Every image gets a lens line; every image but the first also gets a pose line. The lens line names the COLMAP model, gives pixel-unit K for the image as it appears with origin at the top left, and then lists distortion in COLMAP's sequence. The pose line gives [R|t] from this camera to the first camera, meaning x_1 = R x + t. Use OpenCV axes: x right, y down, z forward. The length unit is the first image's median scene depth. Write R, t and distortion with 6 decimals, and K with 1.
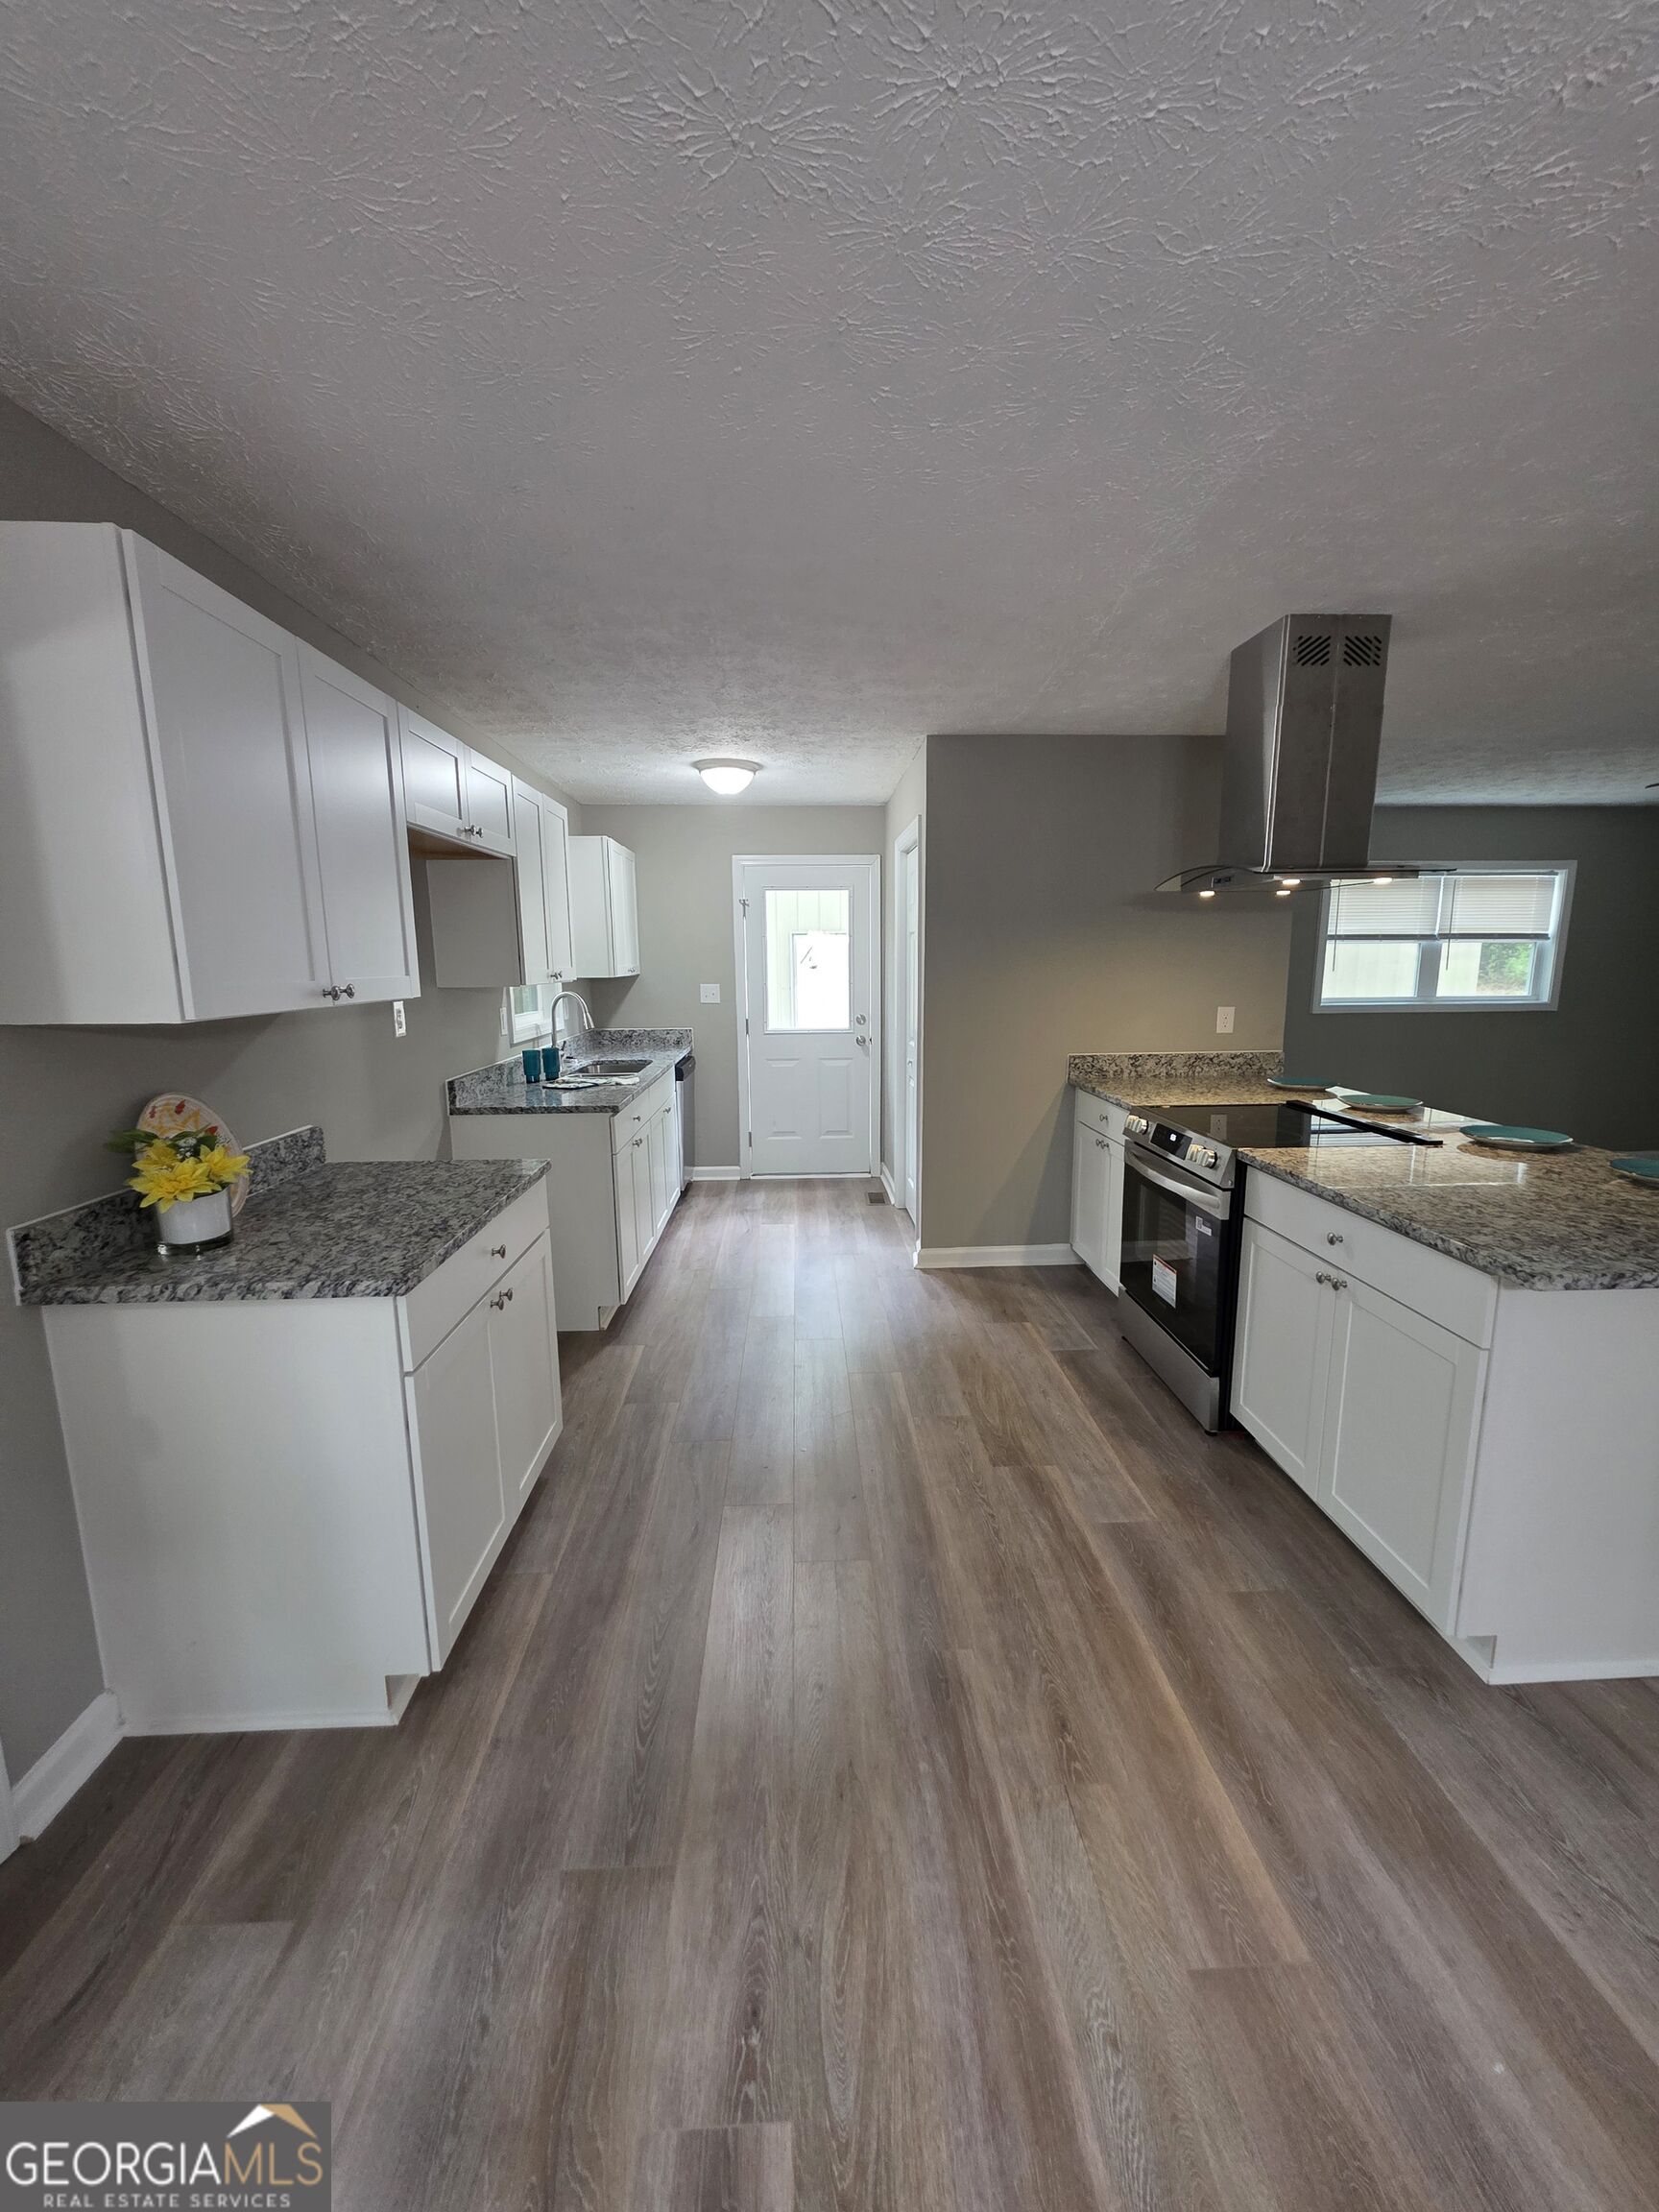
lens RADIAL K [[883.4, 0, 829.5], [0, 883.4, 1106.0], [0, 0, 1]] dist [-0.000950, -0.000306]
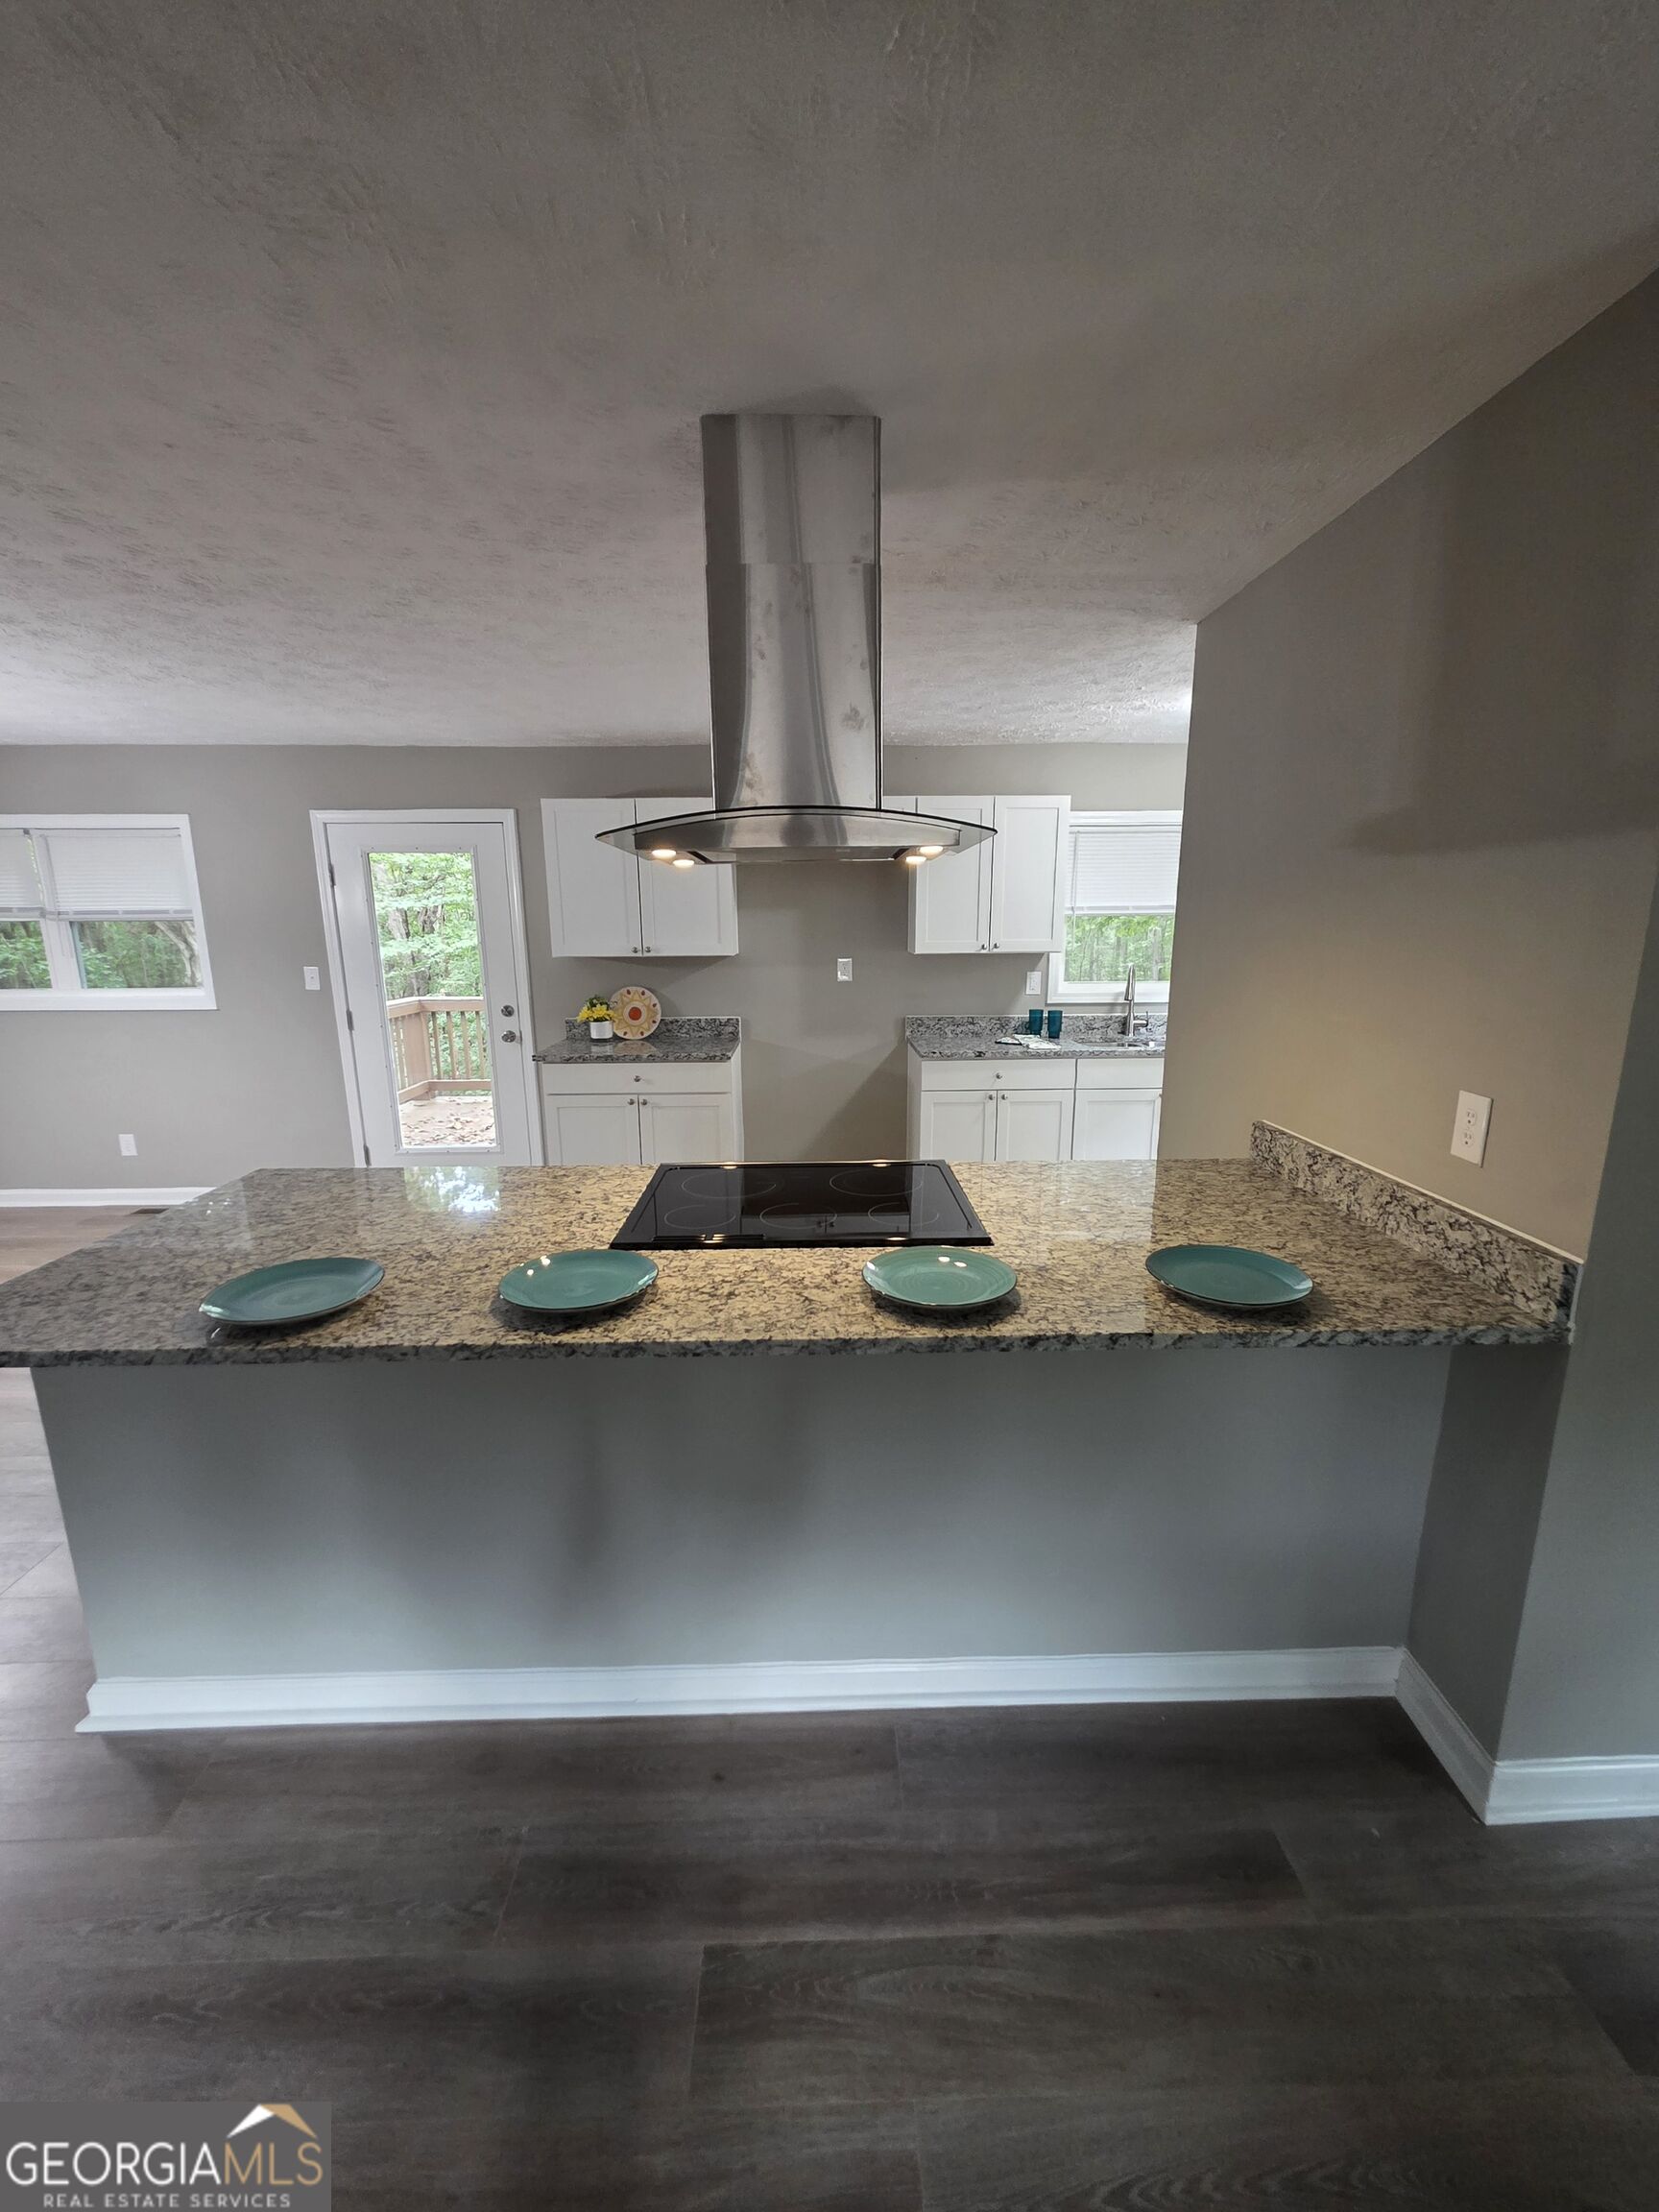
lens RADIAL K [[883.4, 0, 829.5], [0, 883.4, 1106.0], [0, 0, 1]] dist [-0.000950, -0.000306]
pose [[-0.017561, 0.212714, -0.976957, 1.339749], [-0.158673, 0.964132, 0.212774, -0.232445], [0.987175, 0.158753, 0.016821, 1.150672]]
